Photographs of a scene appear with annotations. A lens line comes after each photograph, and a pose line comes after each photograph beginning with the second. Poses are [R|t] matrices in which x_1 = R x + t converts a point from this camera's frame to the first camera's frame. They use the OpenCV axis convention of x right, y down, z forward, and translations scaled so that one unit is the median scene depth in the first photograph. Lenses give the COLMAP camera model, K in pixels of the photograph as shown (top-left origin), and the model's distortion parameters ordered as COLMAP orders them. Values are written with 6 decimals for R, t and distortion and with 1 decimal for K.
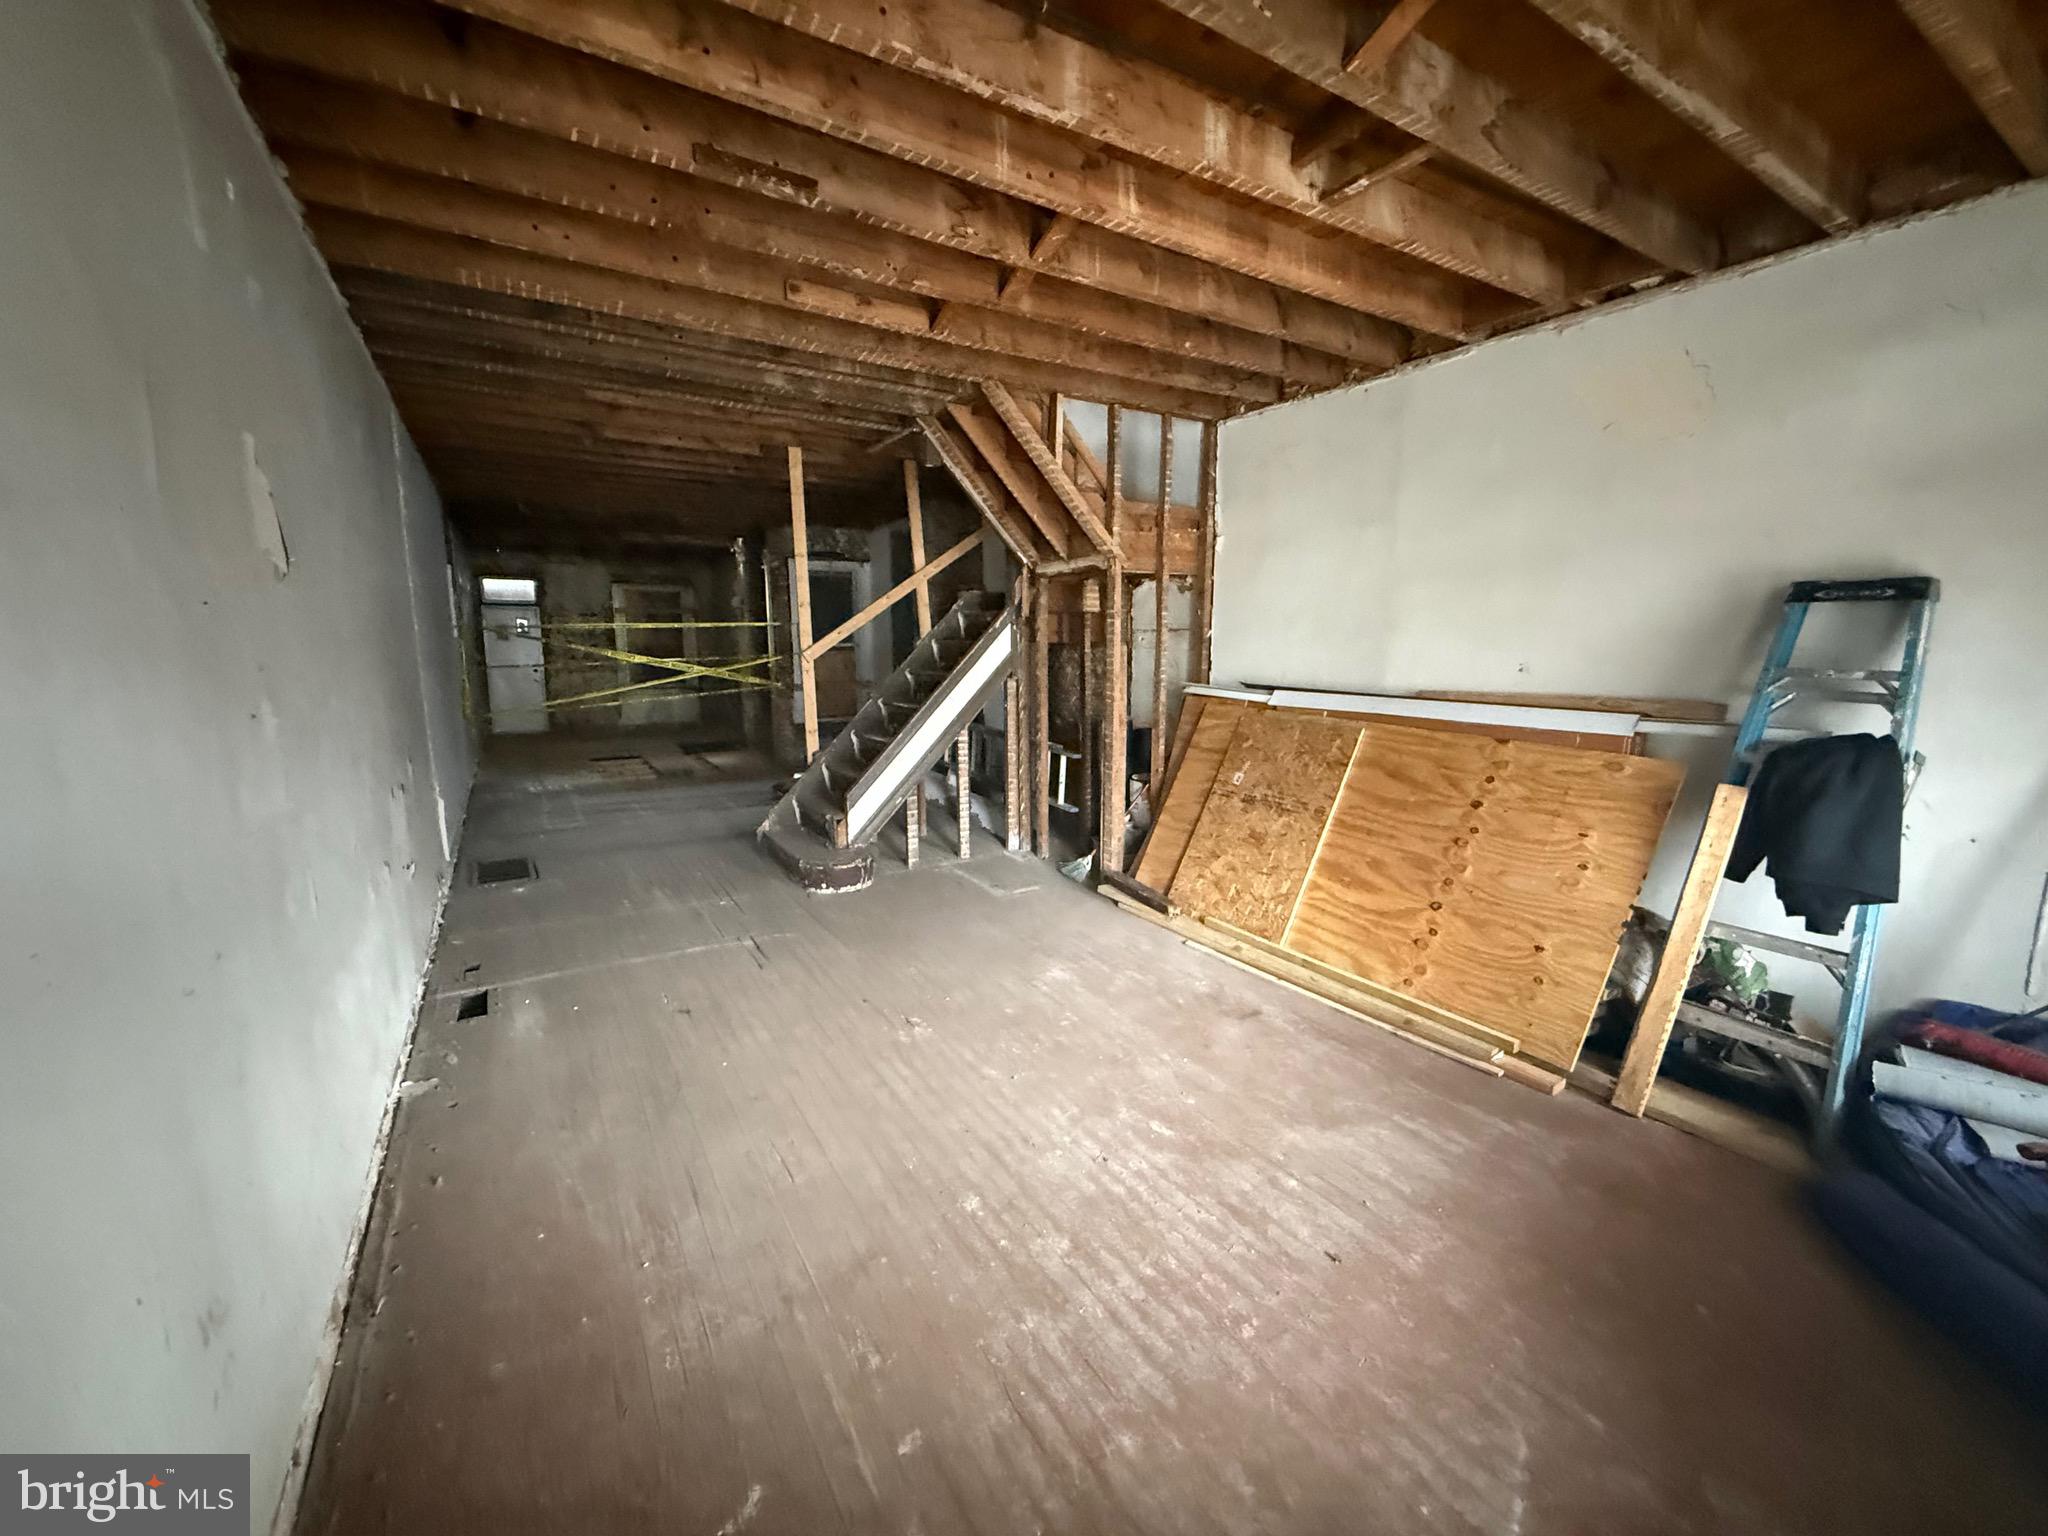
lens RADIAL K [[816.3, 0, 1028.0], [0, 816.3, 769.0], [0, 0, 1]] dist [-0.006550, 0.000494]
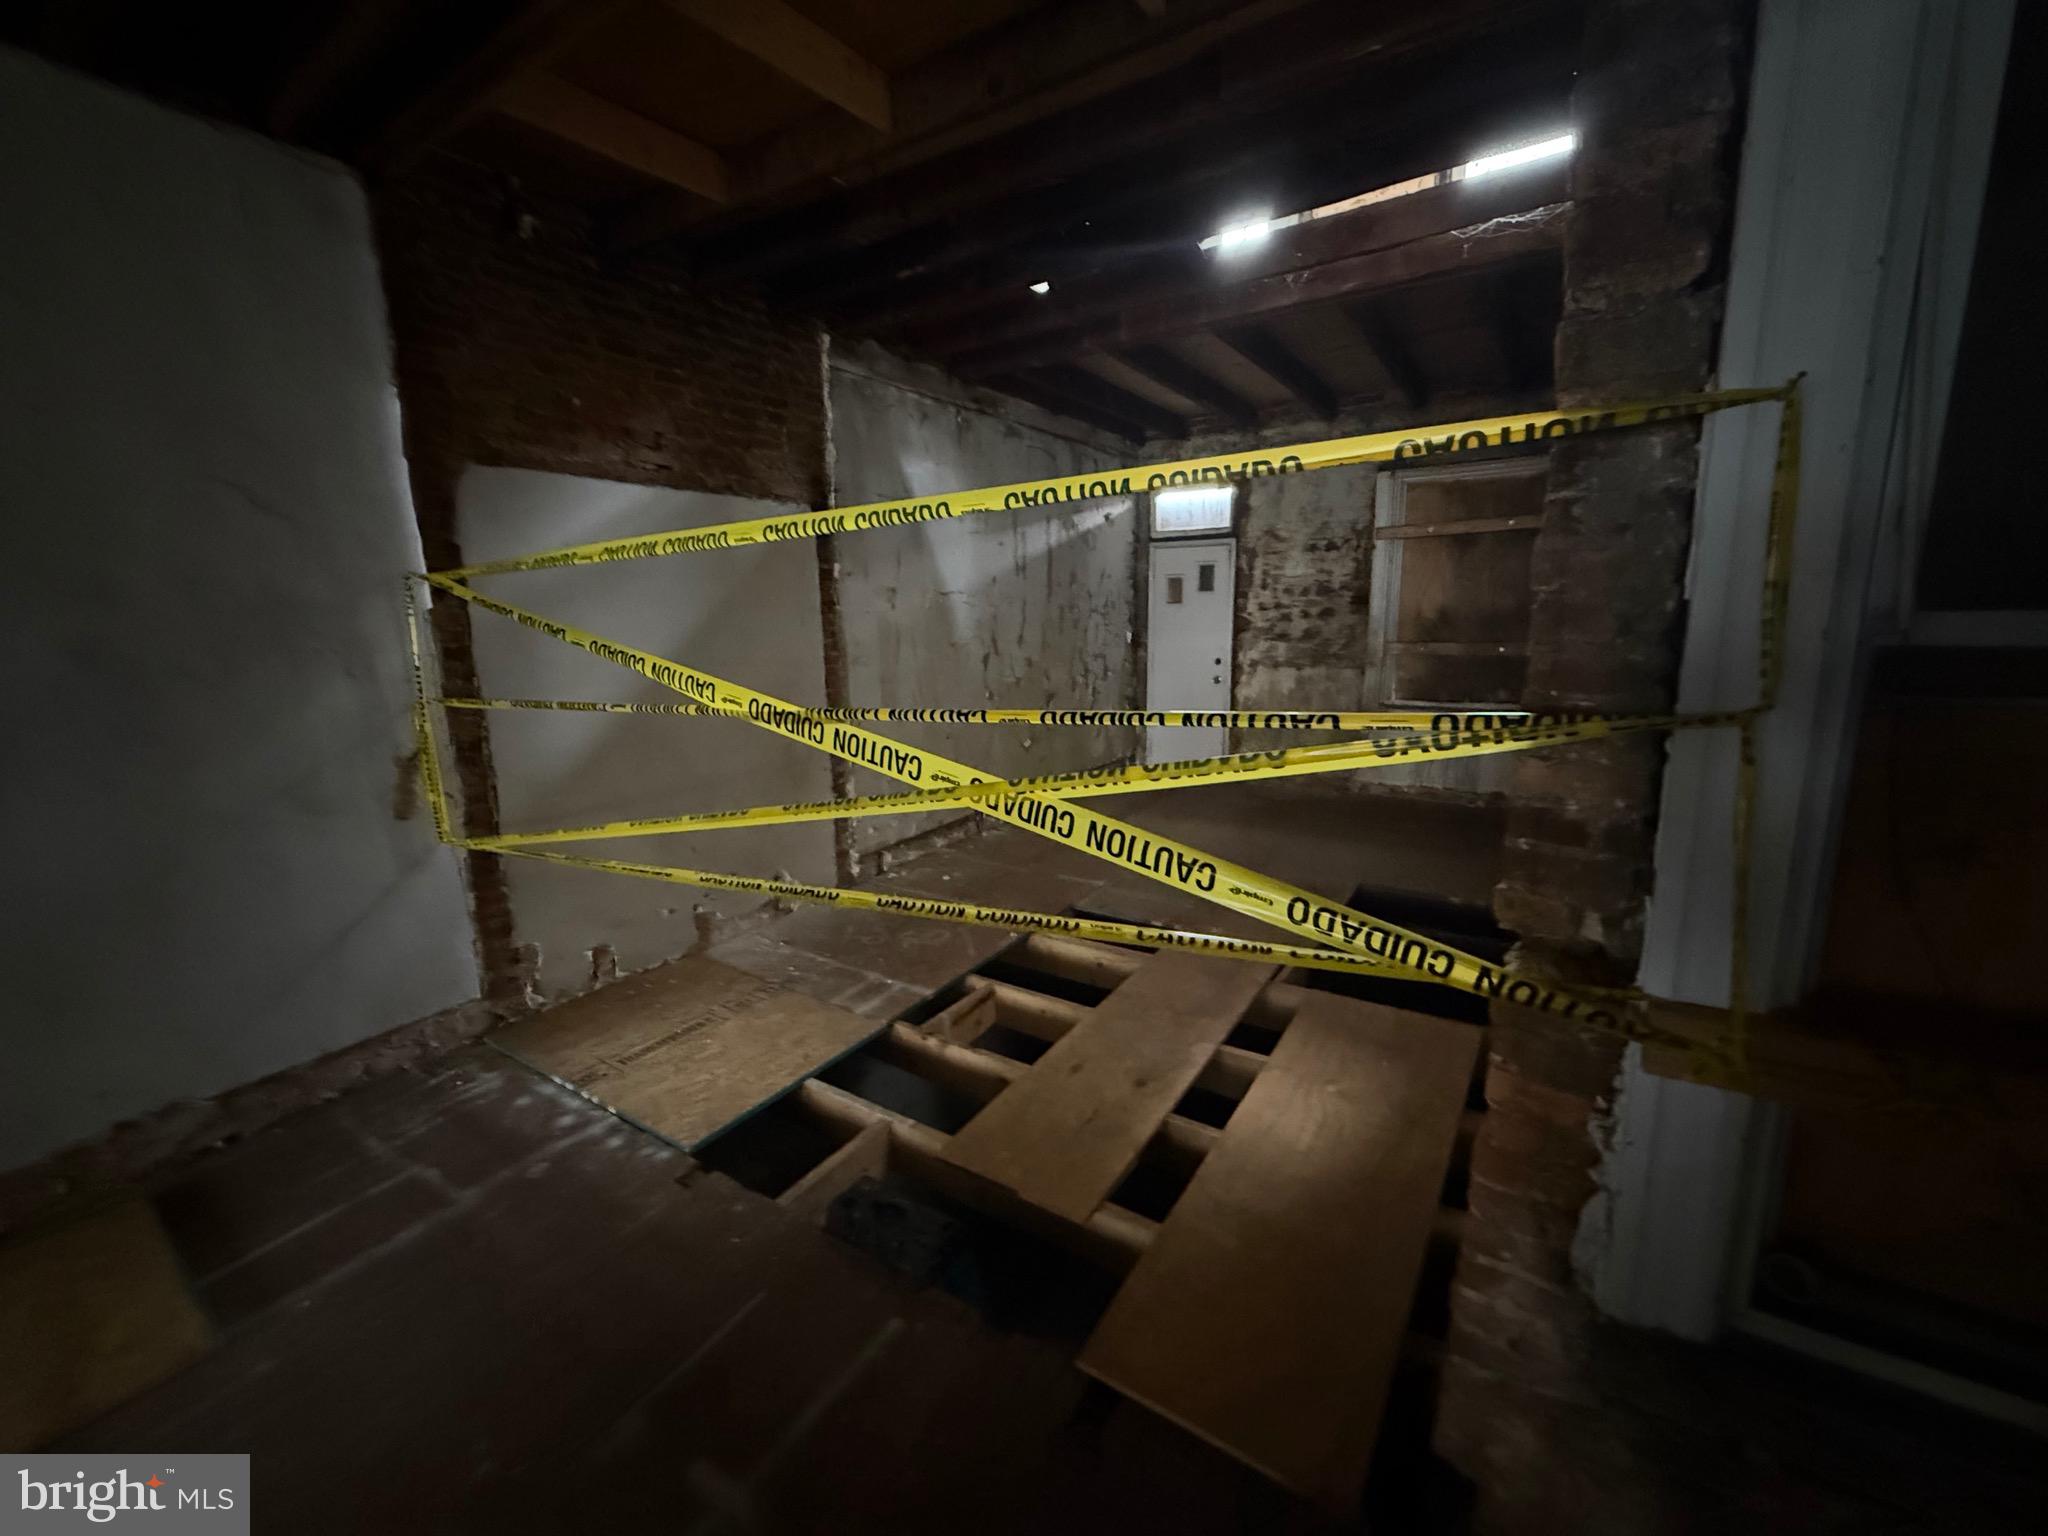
lens RADIAL K [[816.3, 0, 1018.1], [0, 816.3, 775.4], [0, 0, 1]] dist [-0.006550, 0.000494]
pose [[0.421722, 0.170772, -0.890499, -0.592918], [-0.120457, 0.983951, 0.131647, -0.350940], [0.898688, 0.051749, 0.435524, 2.257387]]
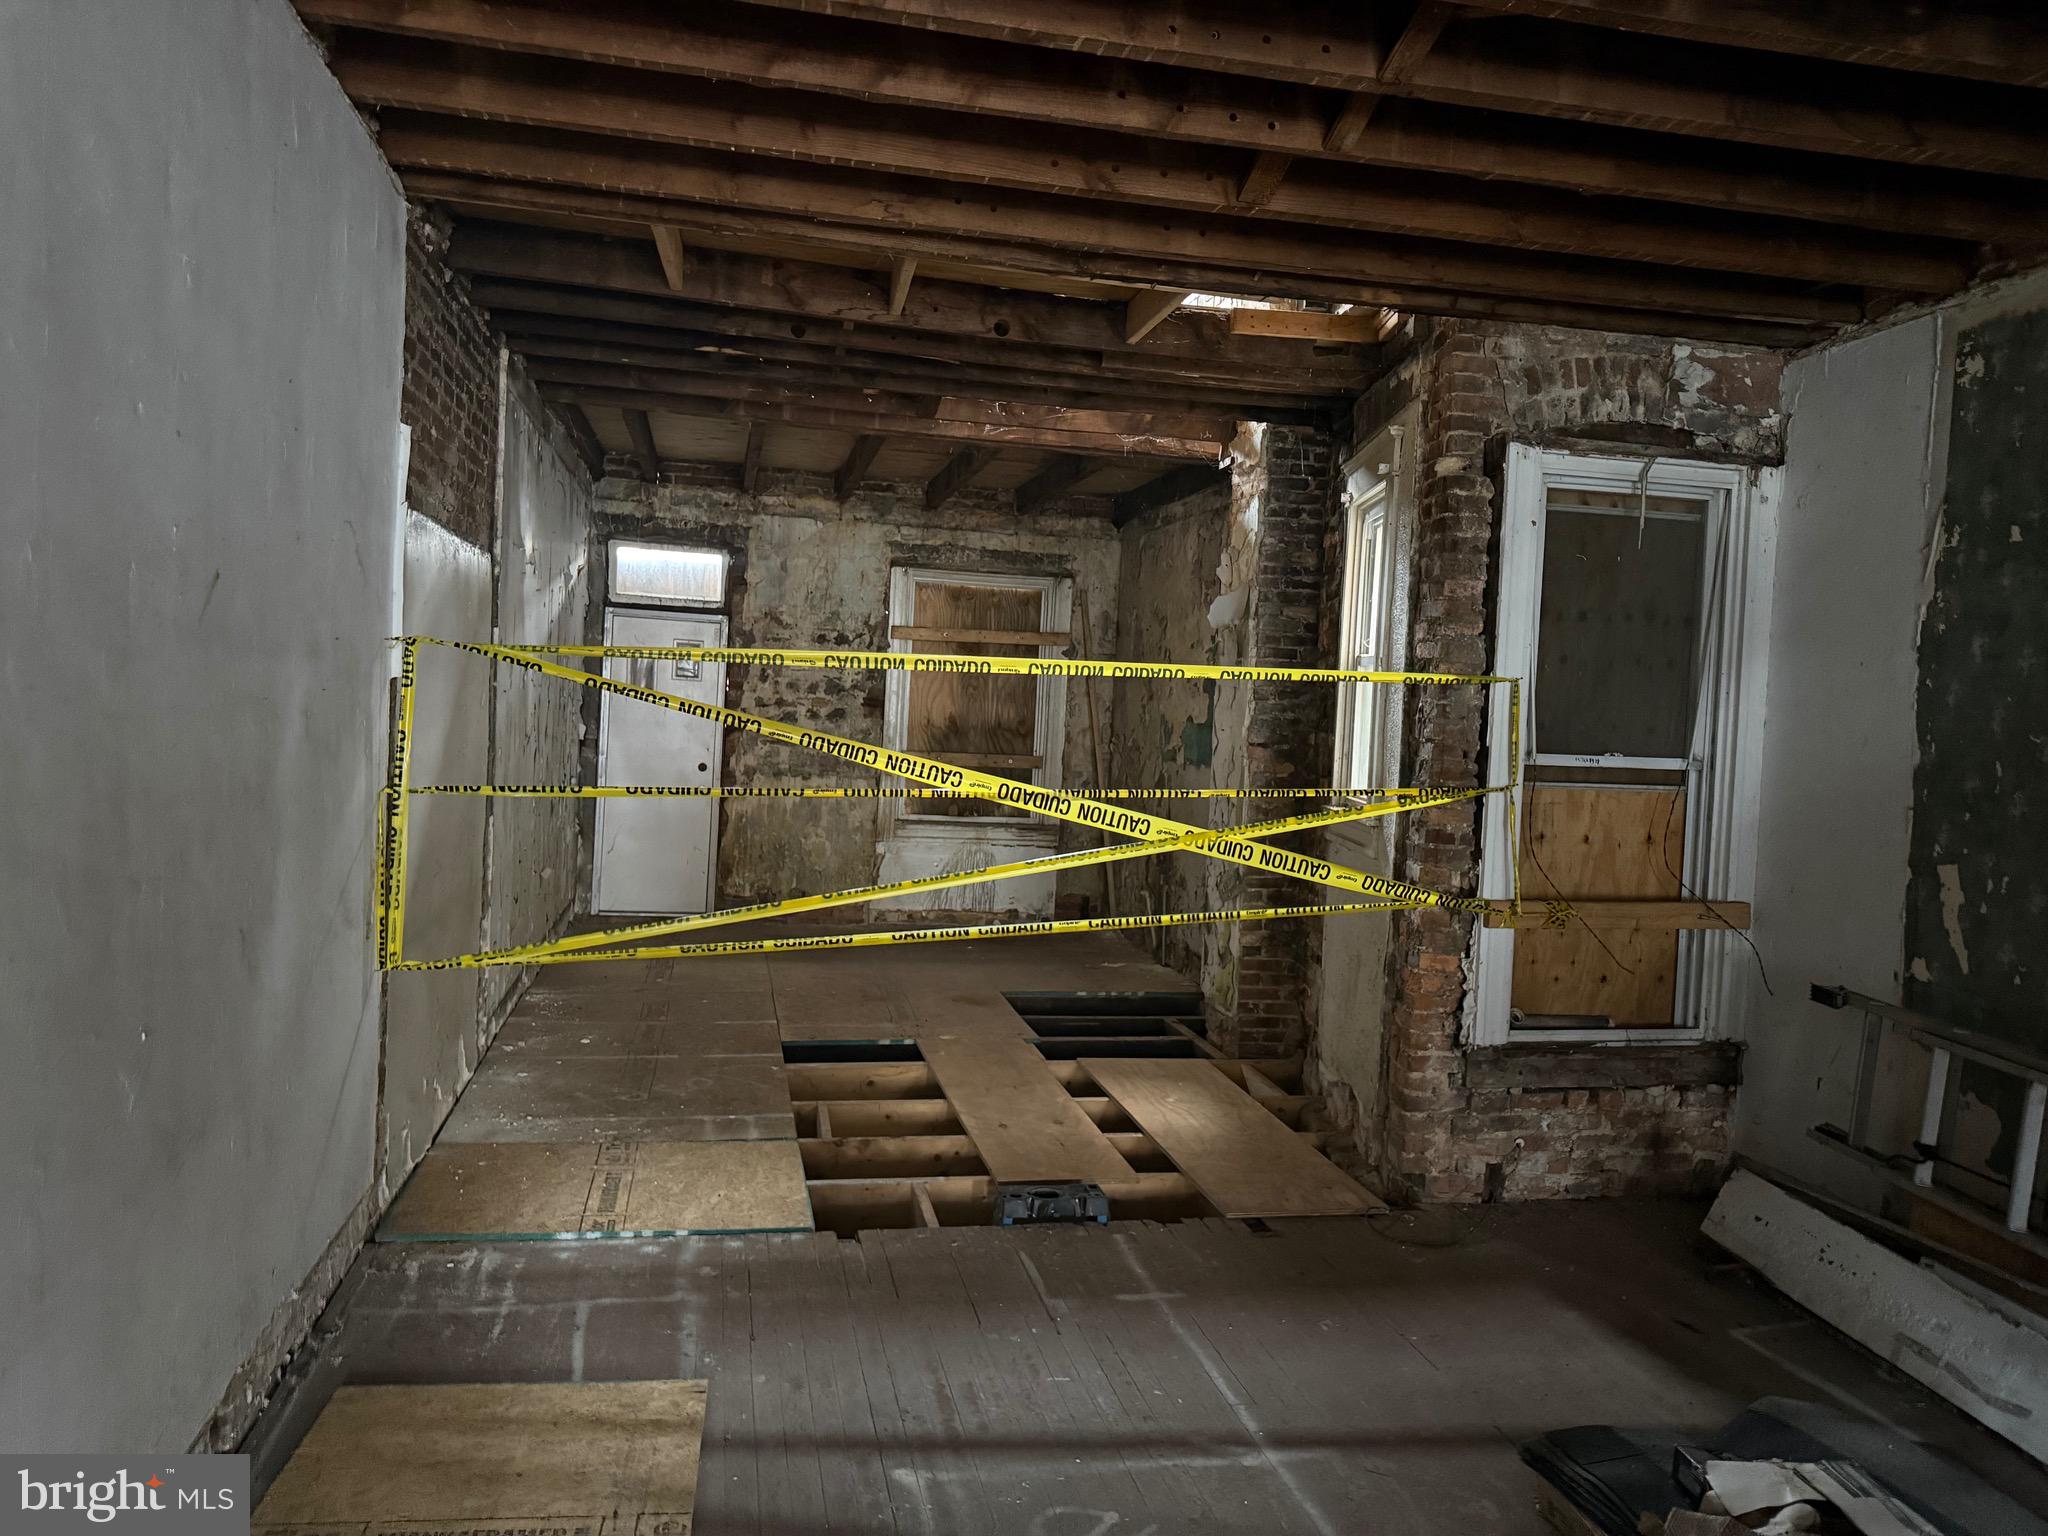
lens RADIAL K [[1440.5, 0, 1037.2], [0, 1440.5, 774.1], [0, 0, 1]] dist [0.058746, -0.070187]
pose [[0.939880, 0.060984, -0.336016, -0.683591], [-0.099810, 0.990019, -0.099503, -0.211529], [0.326594, 0.127058, 0.936586, 1.272706]]
